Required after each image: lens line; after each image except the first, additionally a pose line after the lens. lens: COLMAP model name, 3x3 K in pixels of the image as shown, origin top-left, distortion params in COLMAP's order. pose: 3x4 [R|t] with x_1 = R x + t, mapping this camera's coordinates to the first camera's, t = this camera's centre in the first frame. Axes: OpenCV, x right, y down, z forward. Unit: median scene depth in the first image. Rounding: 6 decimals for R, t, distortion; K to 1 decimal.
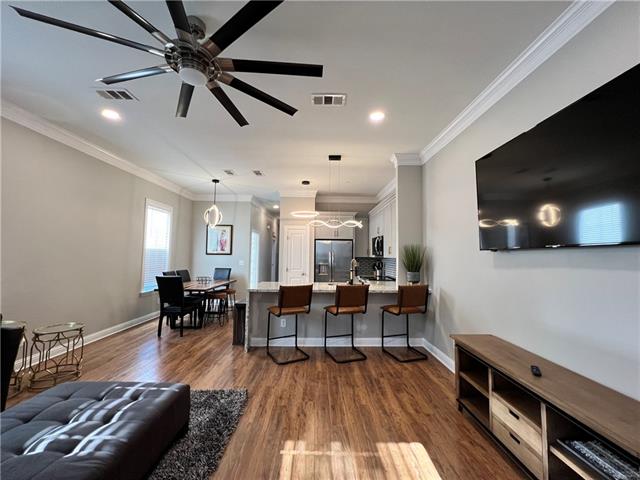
lens RADIAL K [[258.0, 0, 320.3], [0, 258.0, 241.8], [0, 0, 1]] dist [-0.006922, 0.001384]
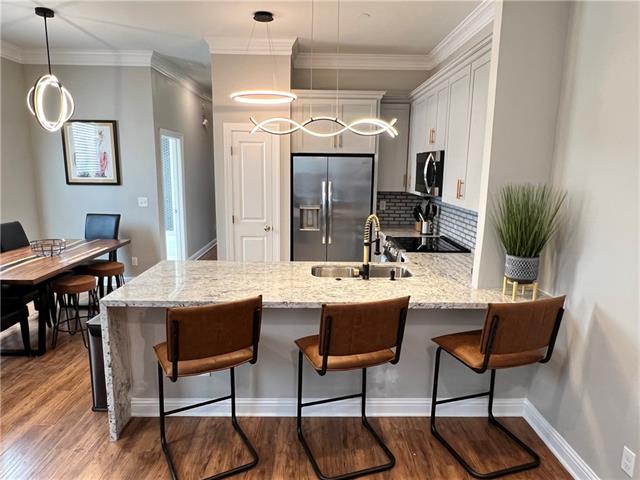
lens RADIAL K [[418.1, 0, 317.9], [0, 418.1, 244.3], [0, 0, 1]] dist [0.001562, -0.001330]
pose [[0.999958, 0.002865, -0.008743, 0.052930], [-0.000681, 0.970720, 0.240211, -0.051263], [0.009176, -0.240195, 0.970681, 0.375084]]
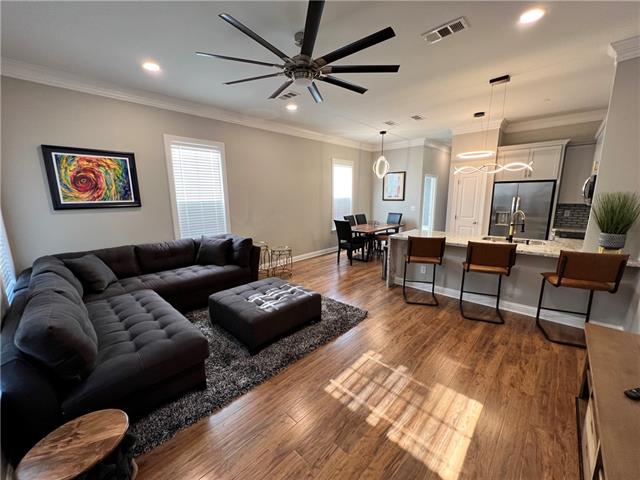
lens RADIAL K [[258.0, 0, 317.4], [0, 258.0, 242.3], [0, 0, 1]] dist [-0.006922, 0.001384]
pose [[0.706081, 0.108823, -0.699720, 0.282594], [0.059210, 0.975588, 0.211475, -0.047235], [0.705652, -0.190749, 0.682400, -0.016253]]
